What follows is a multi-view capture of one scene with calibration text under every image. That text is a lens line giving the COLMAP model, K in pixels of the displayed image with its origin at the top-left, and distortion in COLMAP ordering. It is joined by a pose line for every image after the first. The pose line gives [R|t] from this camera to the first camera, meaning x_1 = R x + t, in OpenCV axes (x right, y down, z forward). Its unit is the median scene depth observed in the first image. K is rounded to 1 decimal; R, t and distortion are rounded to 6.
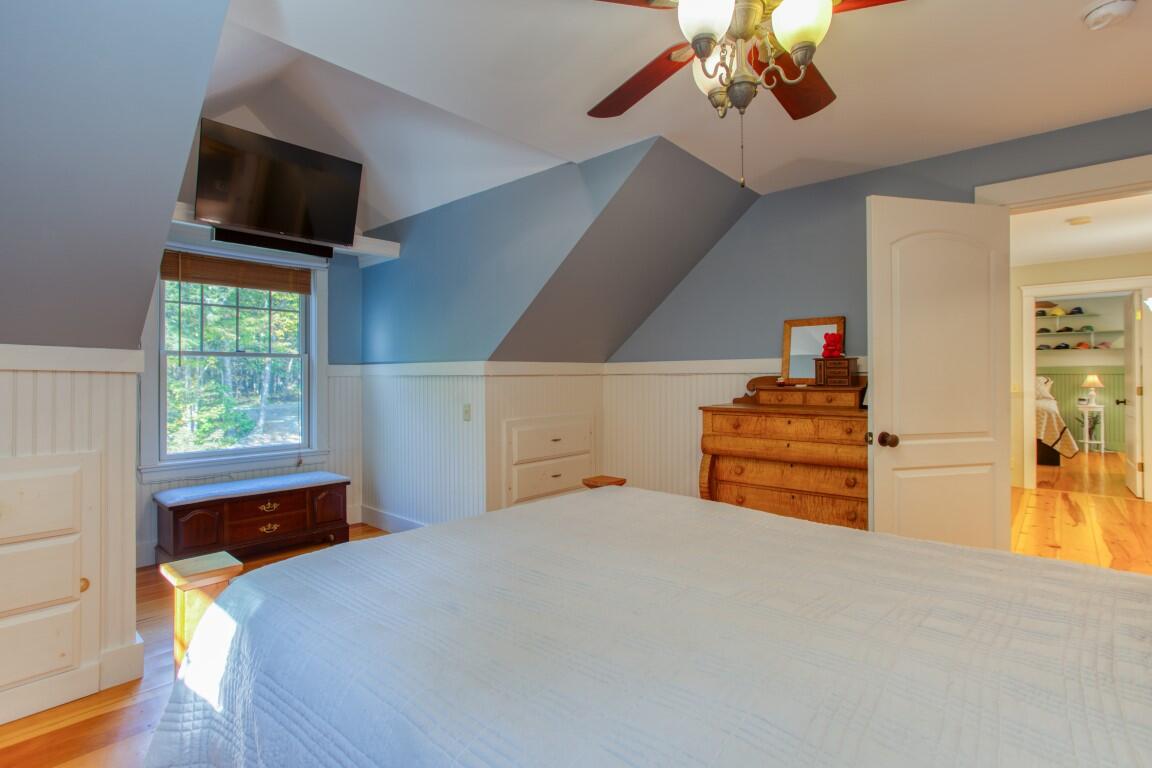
lens RADIAL K [[567.7, 0, 576.0], [0, 567.7, 384.0], [0, 0, 1]] dist [-0.057877, 0.031592]
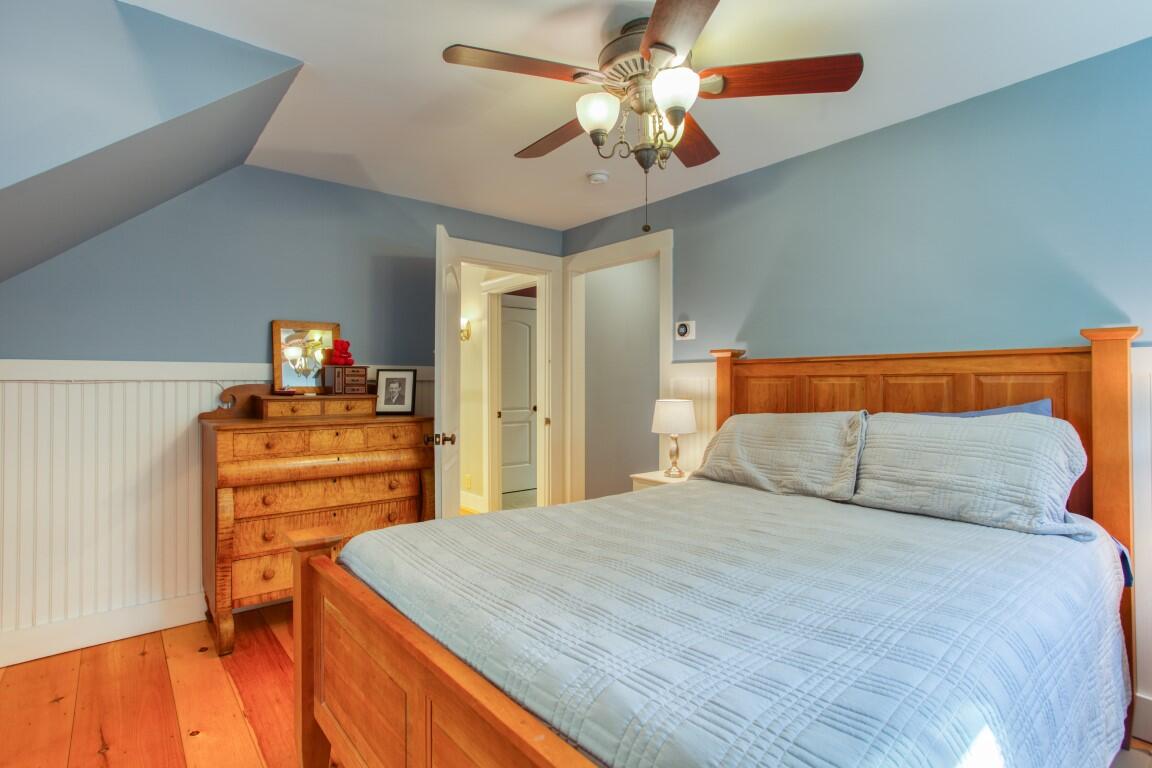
lens RADIAL K [[567.7, 0, 576.0], [0, 567.7, 384.0], [0, 0, 1]] dist [-0.057877, 0.031592]
pose [[0.159947, -0.000235, 0.987126, -0.437632], [0.016074, 0.999868, -0.002366, -0.005127], [-0.986995, 0.016246, 0.159930, 0.434333]]
